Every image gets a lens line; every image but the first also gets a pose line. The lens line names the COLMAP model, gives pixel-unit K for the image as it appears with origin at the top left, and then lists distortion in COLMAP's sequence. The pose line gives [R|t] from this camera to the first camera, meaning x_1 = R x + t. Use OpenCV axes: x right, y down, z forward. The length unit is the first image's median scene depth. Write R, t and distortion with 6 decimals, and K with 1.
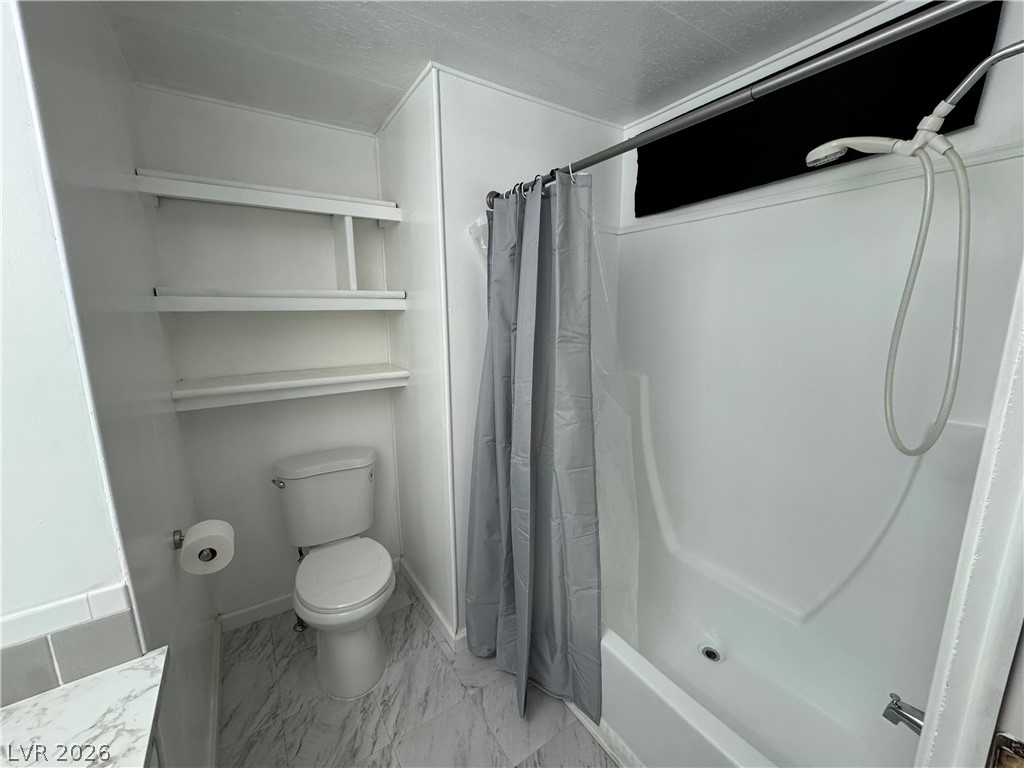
lens RADIAL K [[407.6, 0, 511.0], [0, 407.6, 384.8], [0, 0, 1]] dist [-0.004947, 0.001073]
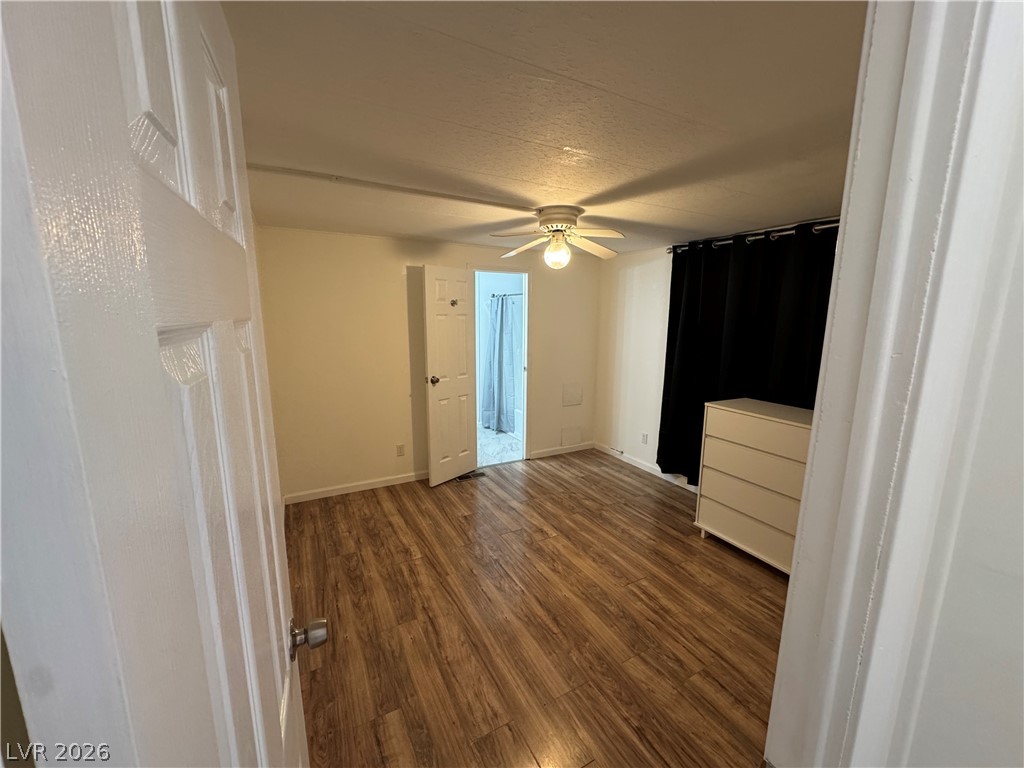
lens RADIAL K [[407.6, 0, 512.1], [0, 407.6, 384.4], [0, 0, 1]] dist [-0.004947, 0.001073]
pose [[0.995267, 0.028285, -0.092976, 0.495458], [-0.029542, 0.999489, -0.012167, 0.378775], [0.092584, 0.014856, 0.995594, -2.627055]]
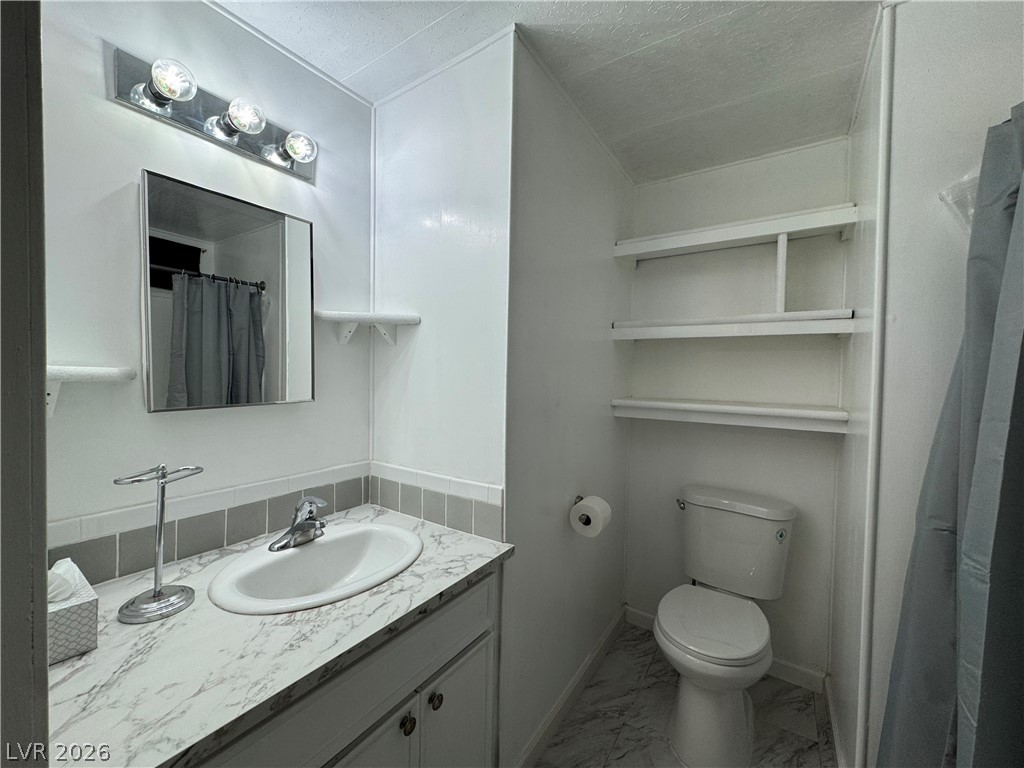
lens RADIAL K [[407.6, 0, 511.5], [0, 407.6, 383.5], [0, 0, 1]] dist [-0.004947, 0.001073]
pose [[0.382496, 0.036642, -0.923230, 0.236790], [-0.190598, 0.980851, -0.040036, 0.073138], [0.904085, 0.191280, 0.382155, 0.171609]]
